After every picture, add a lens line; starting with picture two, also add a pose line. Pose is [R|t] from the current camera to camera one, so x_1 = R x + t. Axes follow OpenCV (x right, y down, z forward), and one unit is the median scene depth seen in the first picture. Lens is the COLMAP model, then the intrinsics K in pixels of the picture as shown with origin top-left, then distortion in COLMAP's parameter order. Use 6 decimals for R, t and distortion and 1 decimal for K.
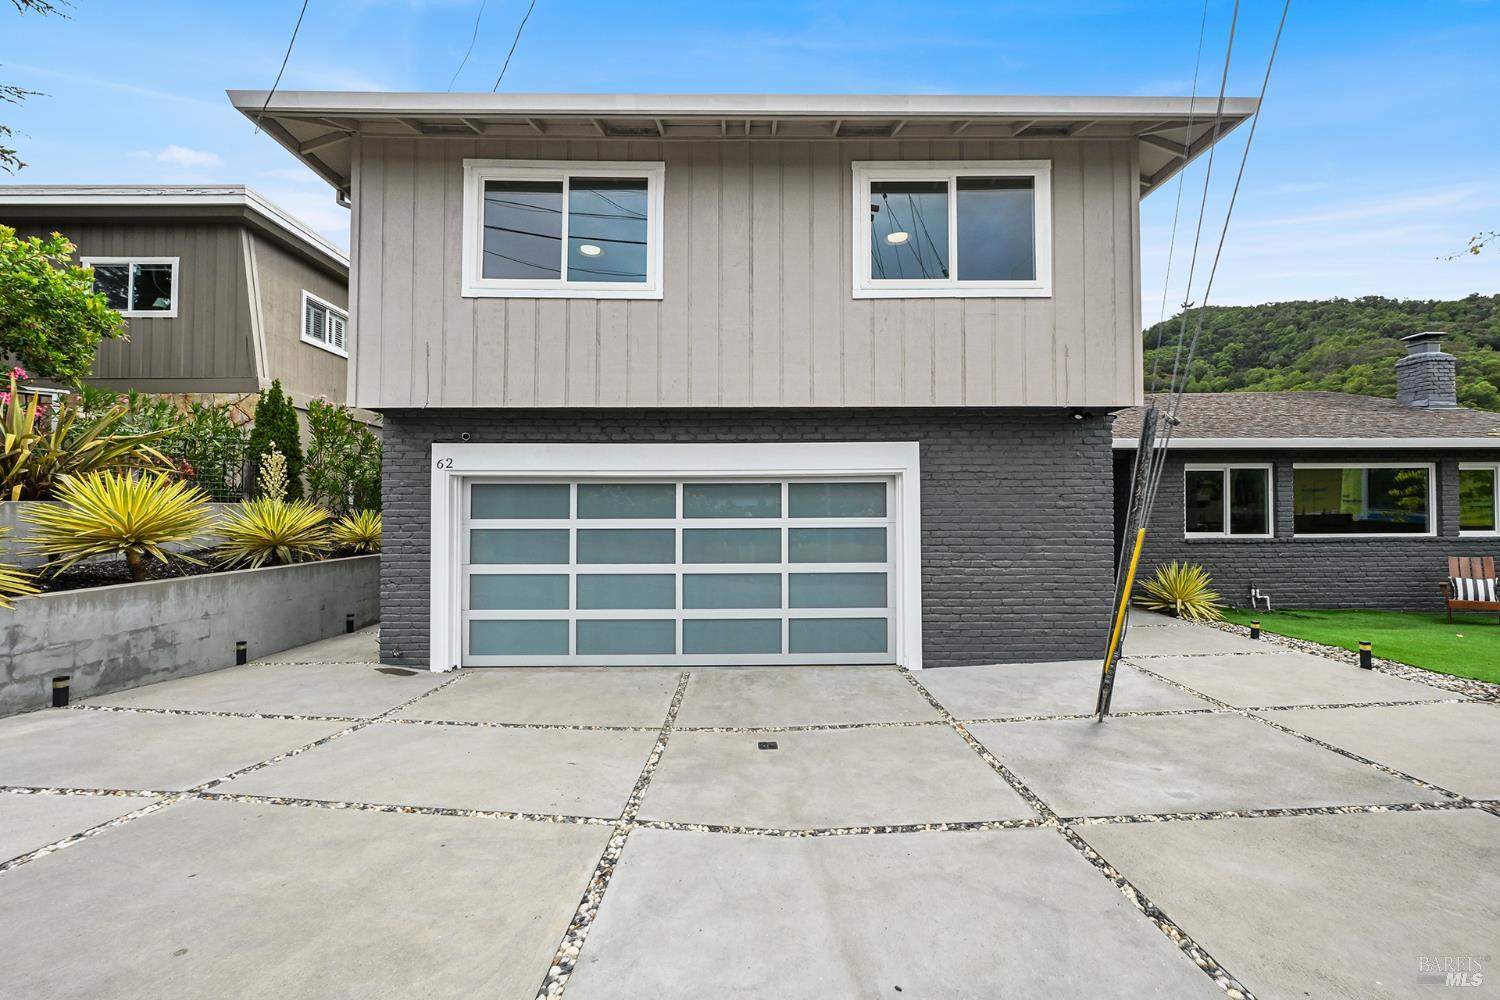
lens RADIAL K [[594.8, 0, 750.0], [0, 594.8, 500.0], [0, 0, 1]] dist [0.000061, -0.000092]
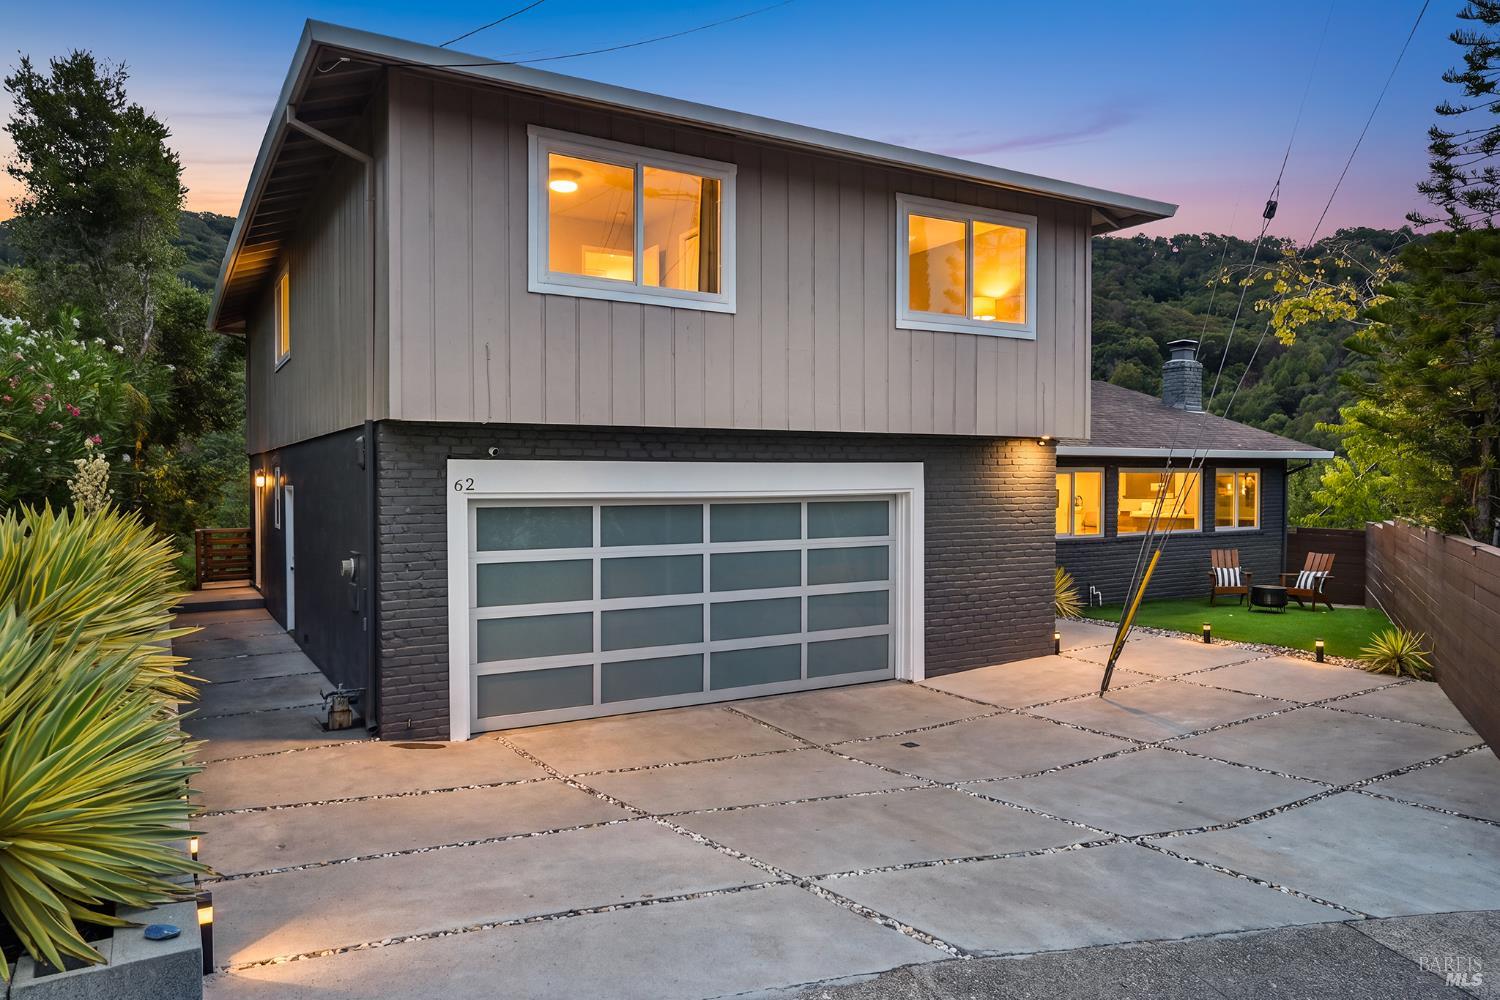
lens RADIAL K [[999.4, 0, 750.0], [0, 999.4, 500.0], [0, 0, 1]] dist [0.007267, 0.002399]
pose [[0.868572, -0.009302, 0.495476, -0.810863], [-0.009240, 0.999346, 0.034959, -0.087533], [-0.495478, -0.034943, 0.867918, -0.352073]]
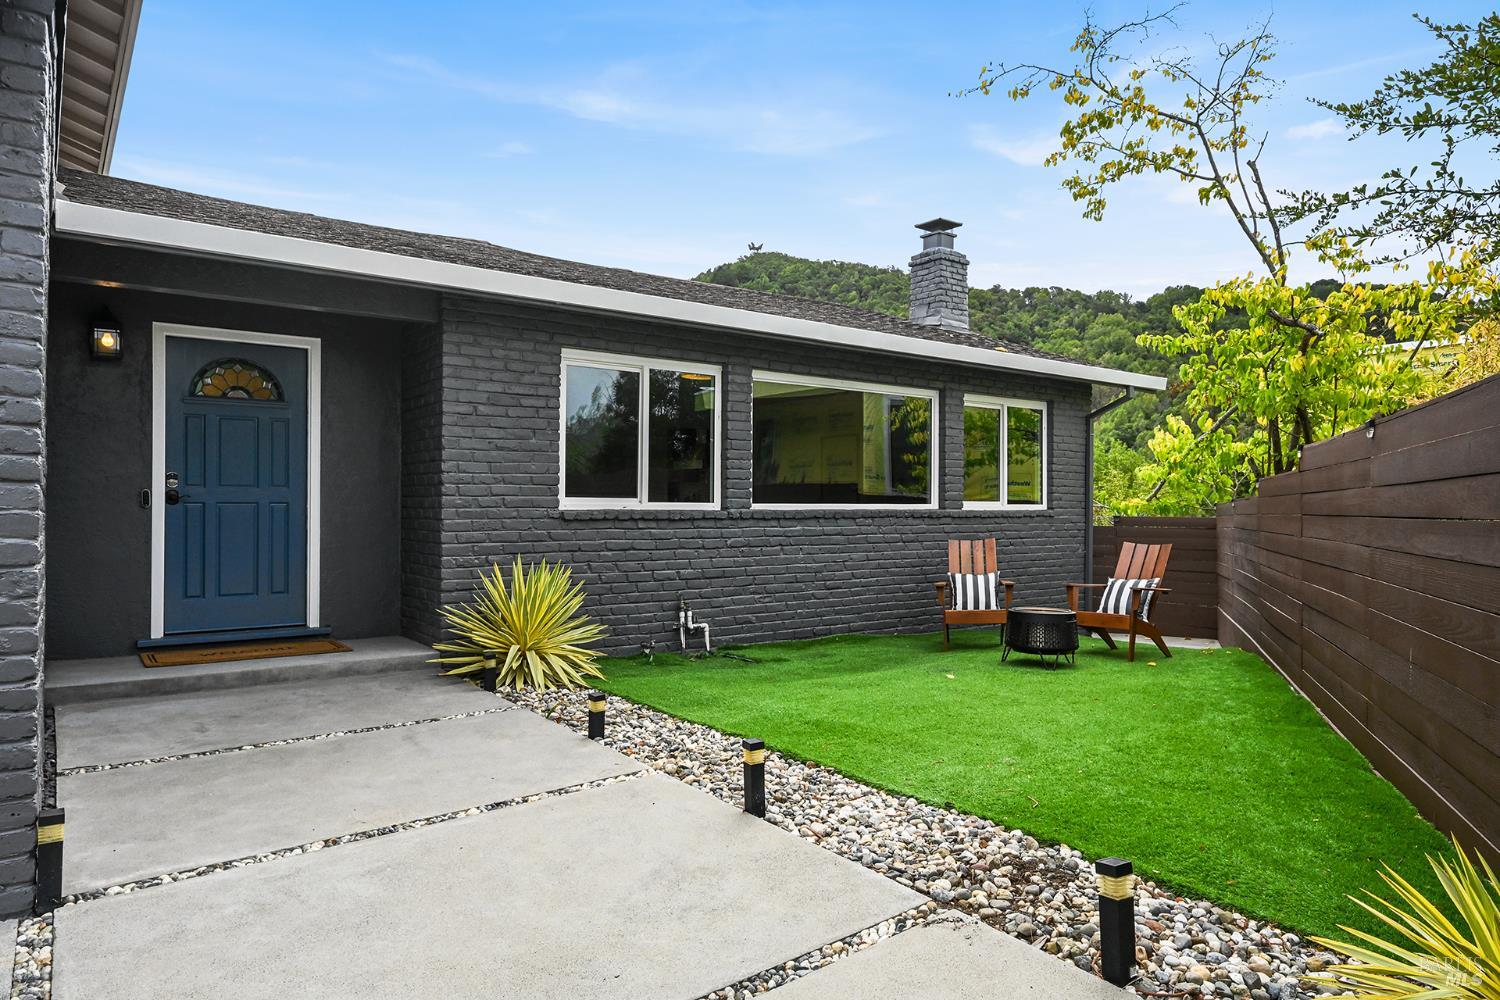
lens RADIAL K [[944.5, 0, 750.0], [0, 944.5, 500.0], [0, 0, 1]] dist [-0.001100, -0.000304]
pose [[0.807497, 0.011863, 0.589752, 0.605707], [-0.015857, 0.999873, 0.001598, 0.077442], [-0.589658, -0.010643, 0.807583, 0.467487]]
